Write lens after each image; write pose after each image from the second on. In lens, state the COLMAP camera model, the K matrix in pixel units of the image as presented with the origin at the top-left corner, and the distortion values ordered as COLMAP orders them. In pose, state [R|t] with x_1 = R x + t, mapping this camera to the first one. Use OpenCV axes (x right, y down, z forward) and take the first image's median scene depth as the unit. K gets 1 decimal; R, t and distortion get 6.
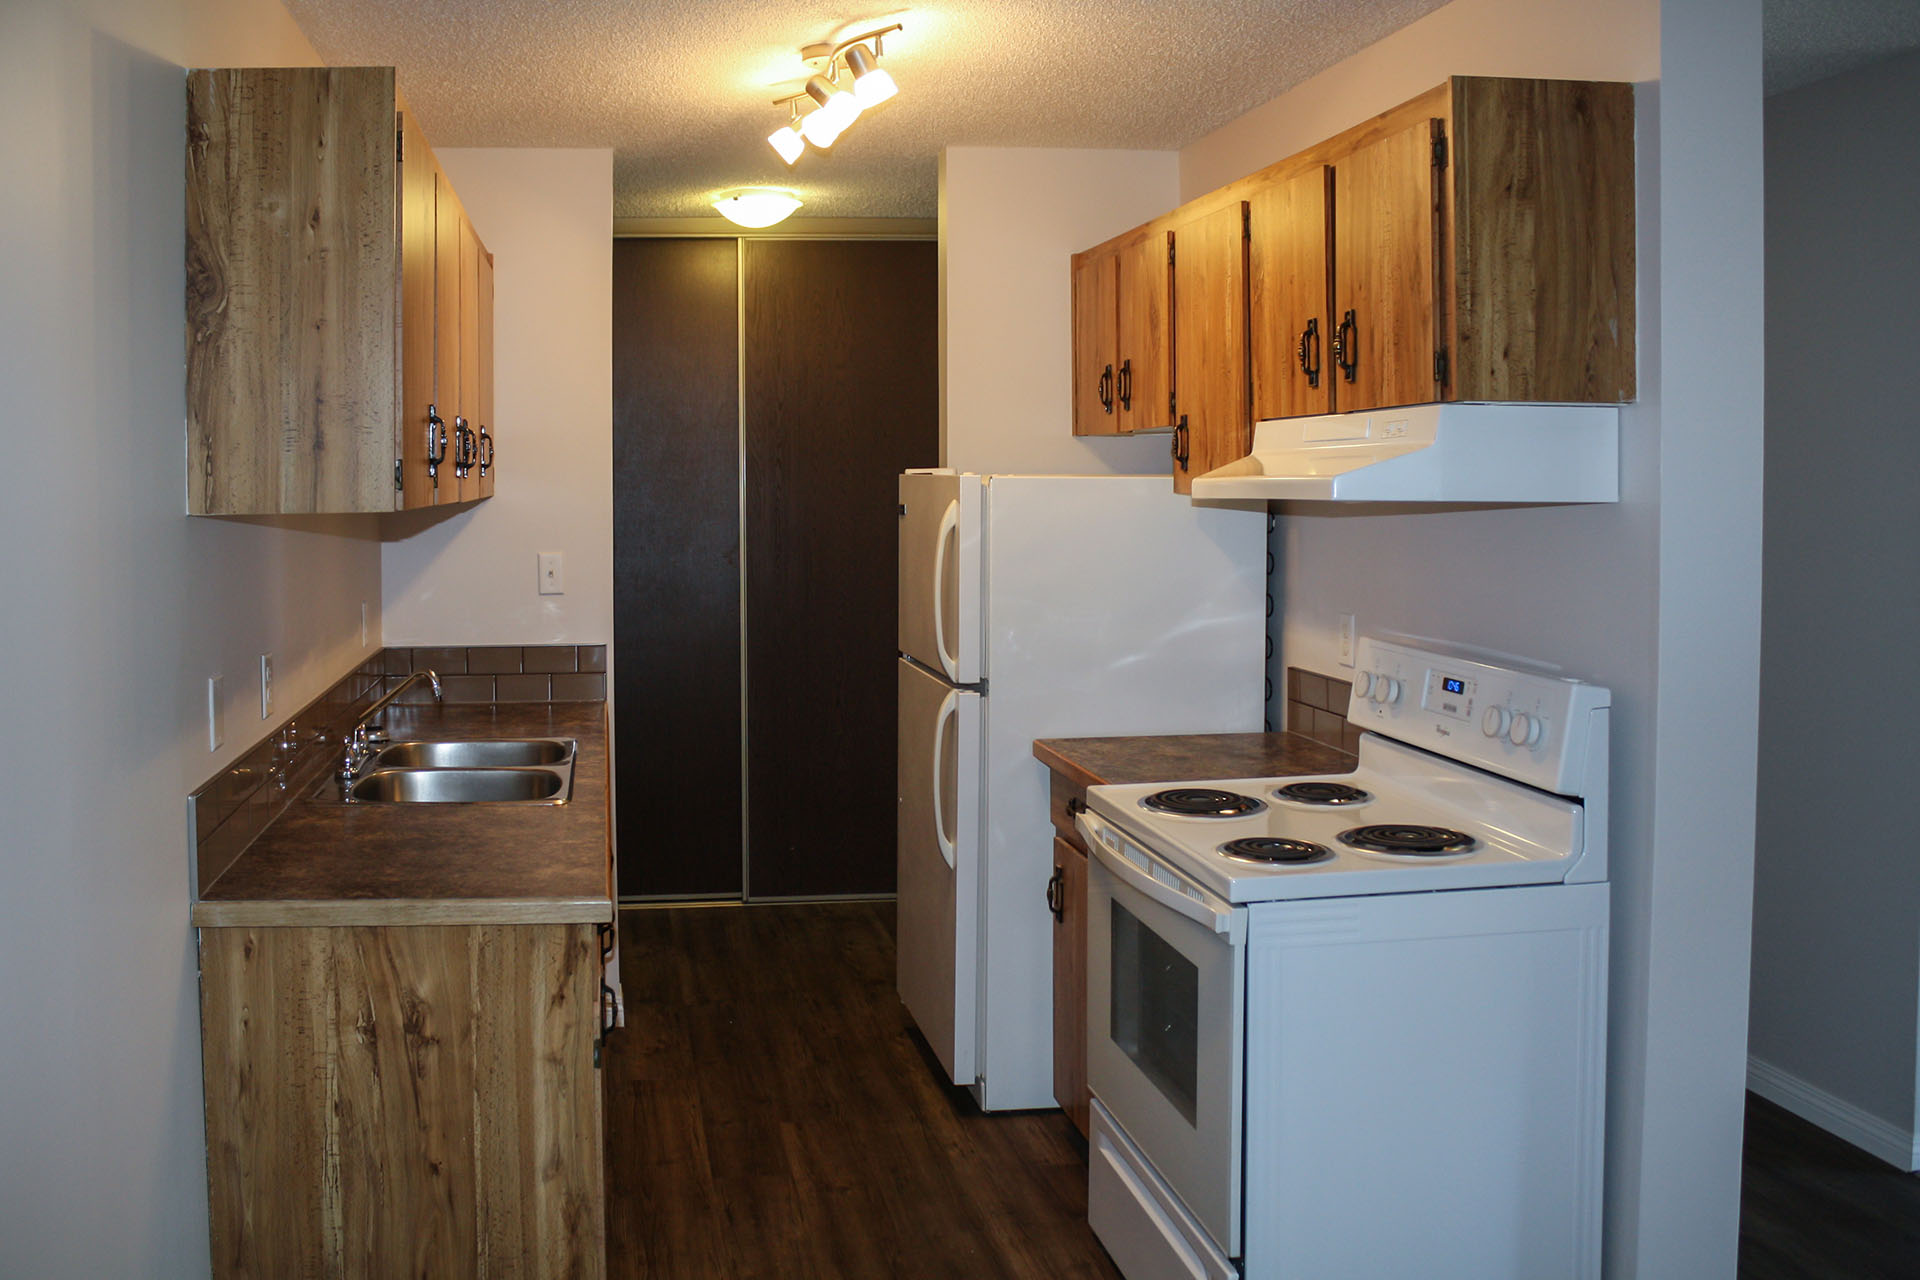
lens RADIAL K [[1703.9, 0, 898.7], [0, 1703.9, 493.6], [0, 0, 1]] dist [-0.124876, 0.085168]
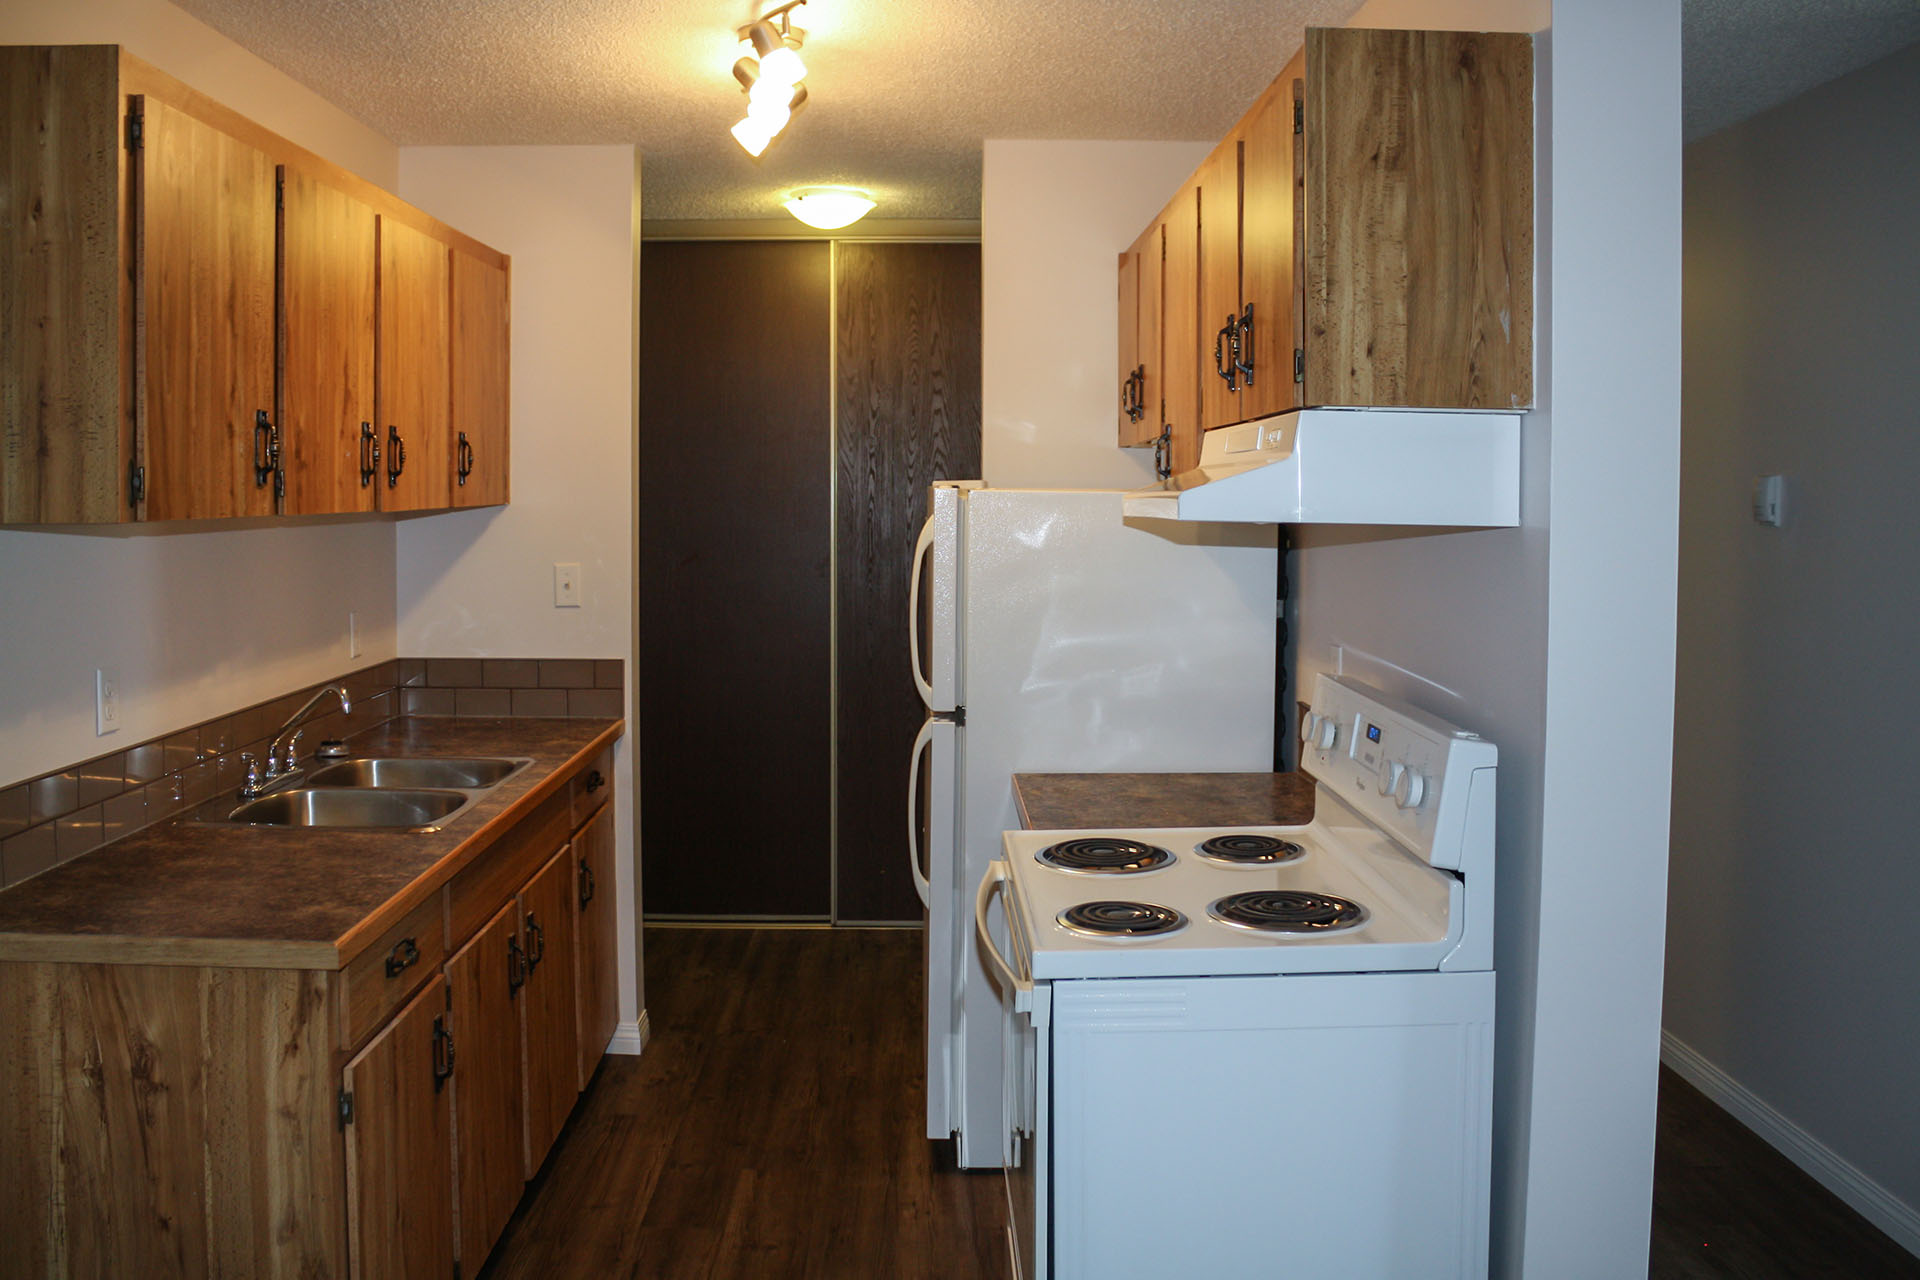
lens RADIAL K [[1699.9, 0, 1010.6], [0, 1699.9, 516.3], [0, 0, 1]] dist [-0.149237, 0.106089]
pose [[0.995796, 0.010923, -0.090944, 0.259799], [-0.010326, 0.999922, 0.007032, -0.003473], [0.091014, -0.006064, 0.995831, 0.128977]]
